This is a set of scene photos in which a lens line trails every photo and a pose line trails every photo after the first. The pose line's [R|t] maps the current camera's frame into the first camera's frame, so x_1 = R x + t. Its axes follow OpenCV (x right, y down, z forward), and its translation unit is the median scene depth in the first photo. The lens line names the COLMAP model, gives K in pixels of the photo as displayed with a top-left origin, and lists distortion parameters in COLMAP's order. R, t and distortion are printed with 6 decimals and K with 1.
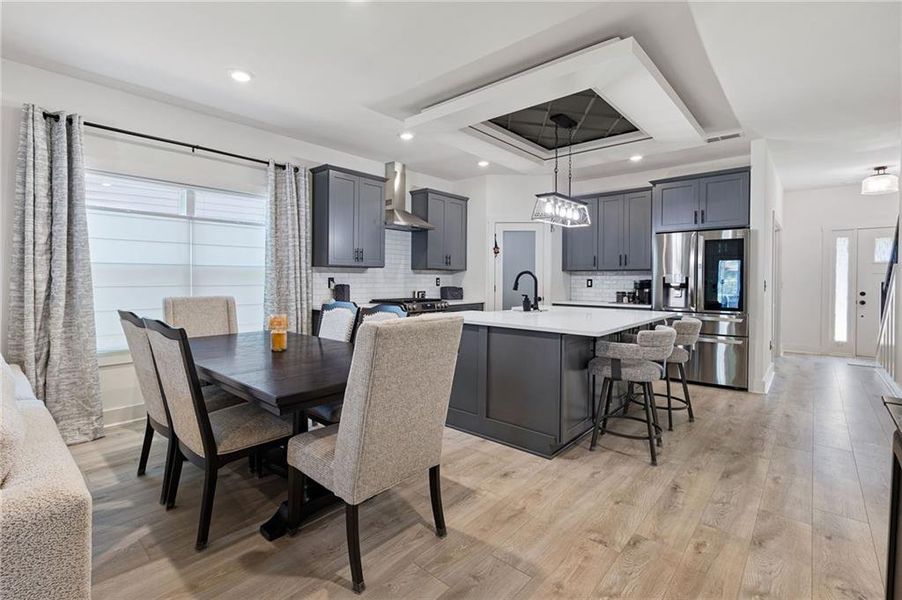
lens RADIAL K [[413.8, 0, 407.4], [0, 413.8, 293.7], [0, 0, 1]] dist [0.006353, -0.001474]
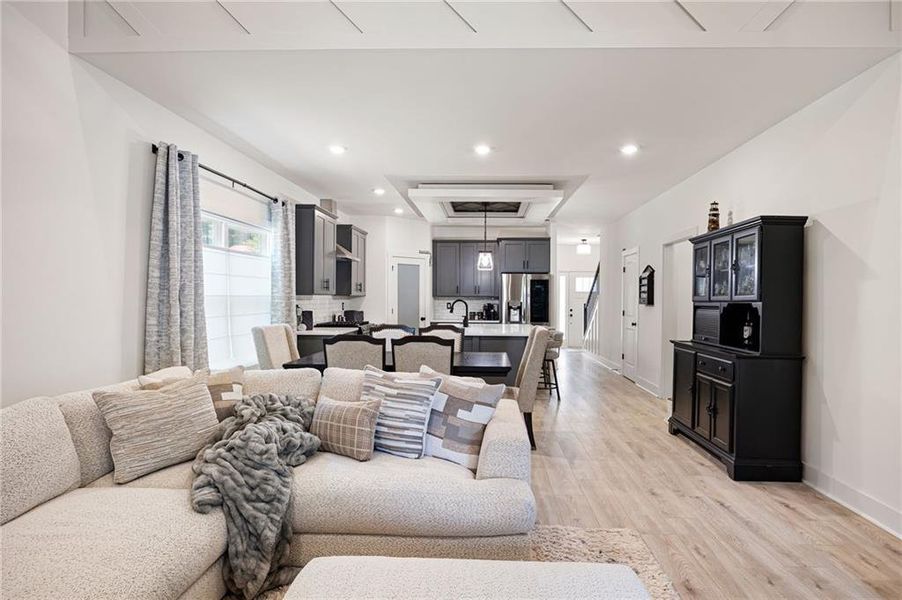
lens RADIAL K [[491.2, 0, 467.2], [0, 491.2, 321.9], [0, 0, 1]] dist [-0.007078, -0.001004]
pose [[0.737691, -0.034605, 0.674251, -0.735842], [0.021952, 0.999387, 0.027275, -0.020068], [-0.674781, -0.005319, 0.737999, -0.242088]]
